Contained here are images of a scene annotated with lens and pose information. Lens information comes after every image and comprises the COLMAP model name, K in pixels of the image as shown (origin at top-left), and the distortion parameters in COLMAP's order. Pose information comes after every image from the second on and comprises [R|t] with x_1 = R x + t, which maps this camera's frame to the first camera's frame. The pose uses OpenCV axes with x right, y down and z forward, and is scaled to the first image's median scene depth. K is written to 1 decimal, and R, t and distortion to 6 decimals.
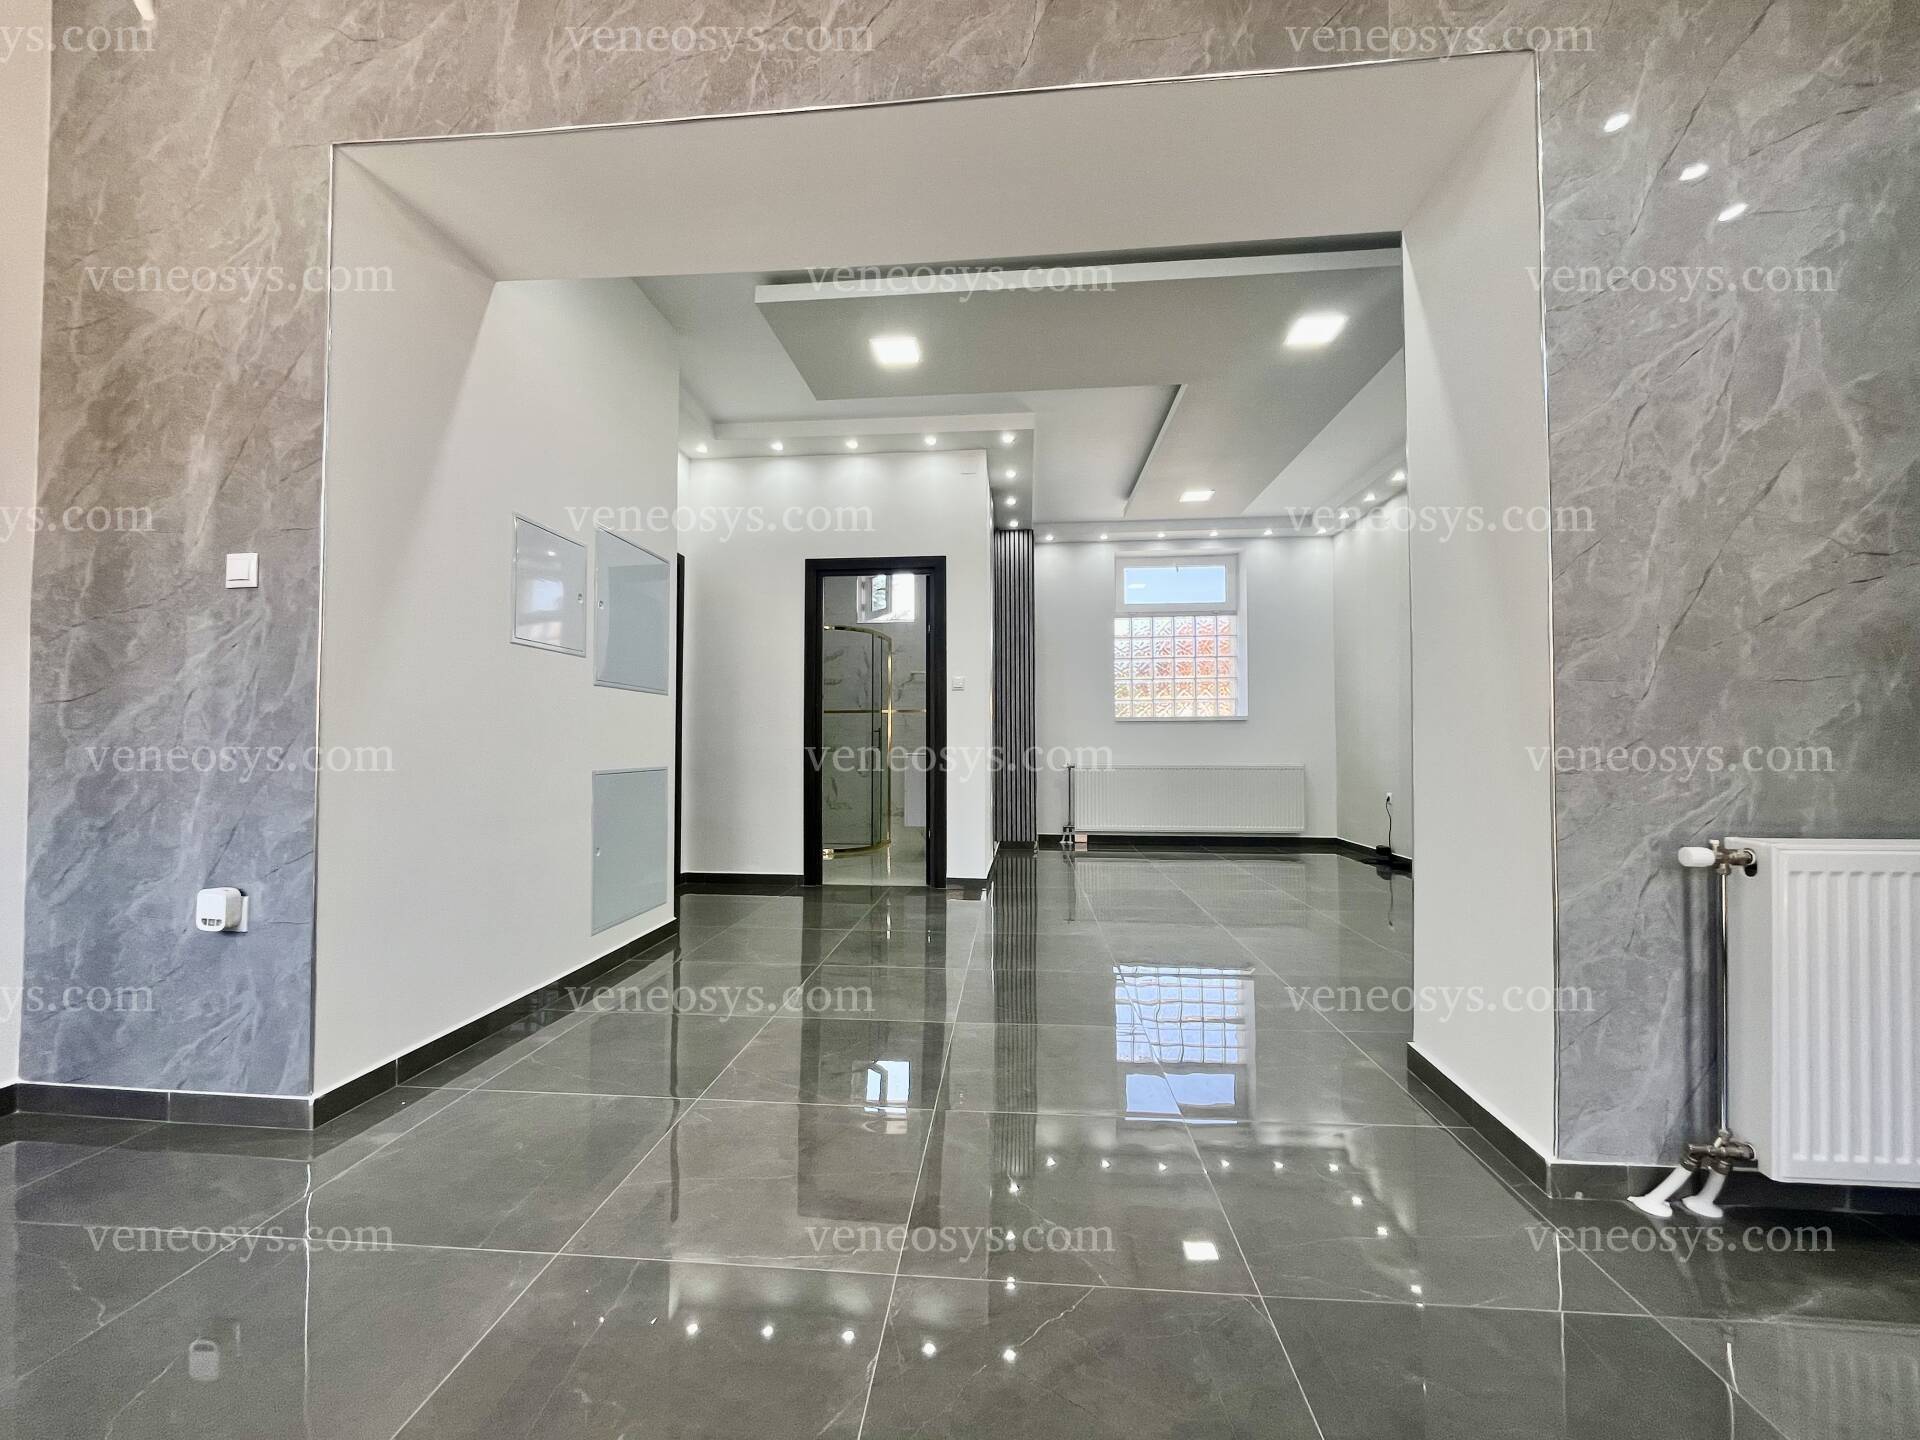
lens RADIAL K [[768.8, 0, 964.9], [0, 768.8, 728.1], [0, 0, 1]] dist [-0.003518, 0.000420]
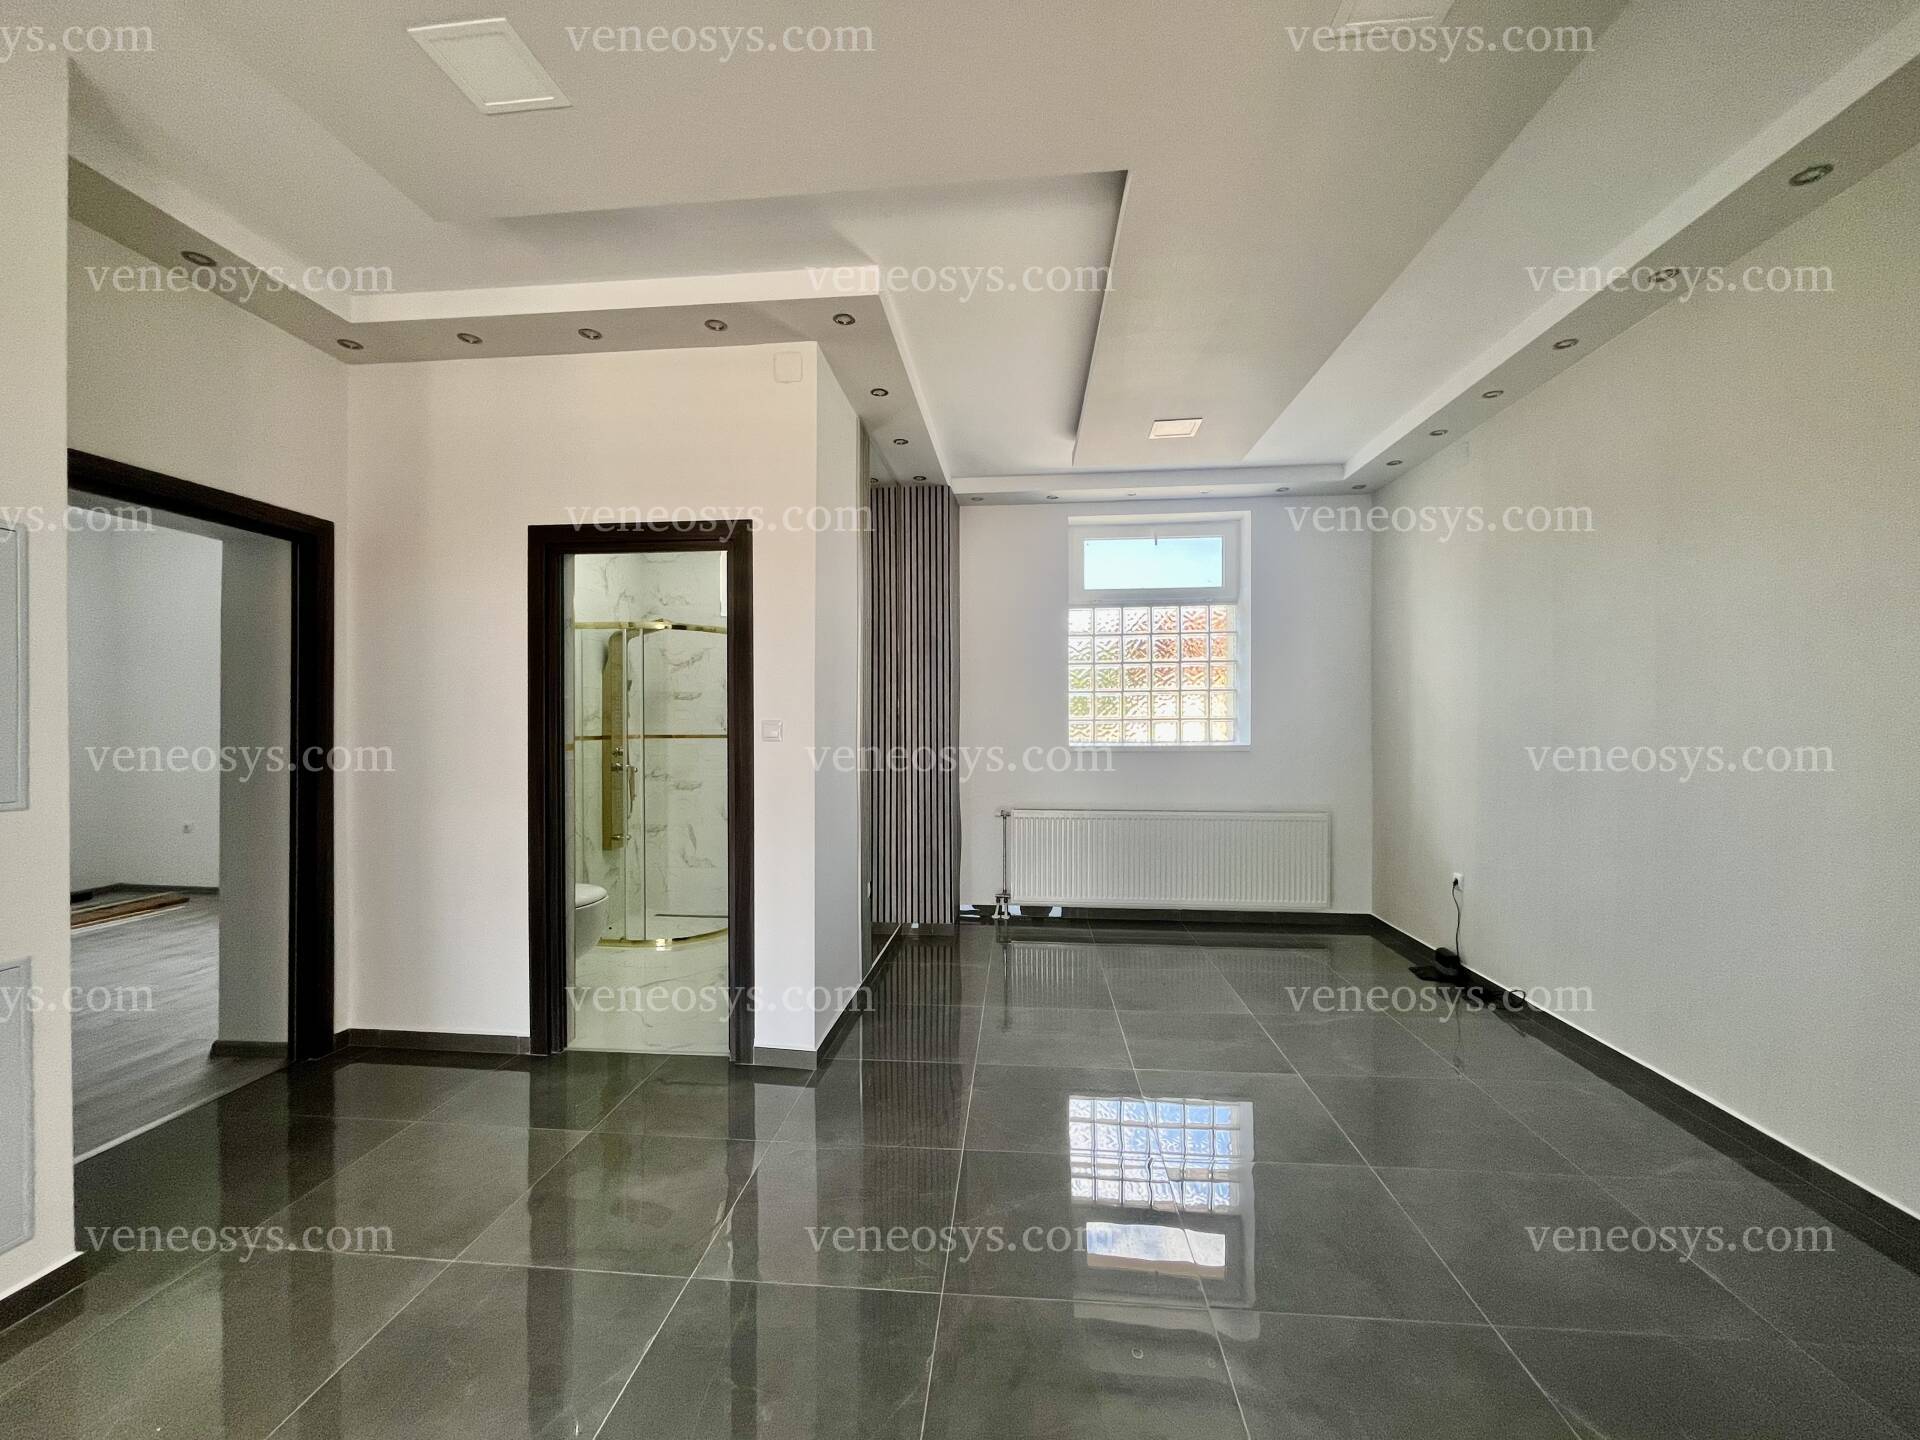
lens RADIAL K [[768.8, 0, 960.4], [0, 768.8, 724.6], [0, 0, 1]] dist [-0.003518, 0.000420]
pose [[0.999929, -0.000015, -0.011901, 0.105038], [0.000349, 0.999605, 0.028088, -0.056403], [0.011896, -0.028091, 0.999535, 0.277443]]
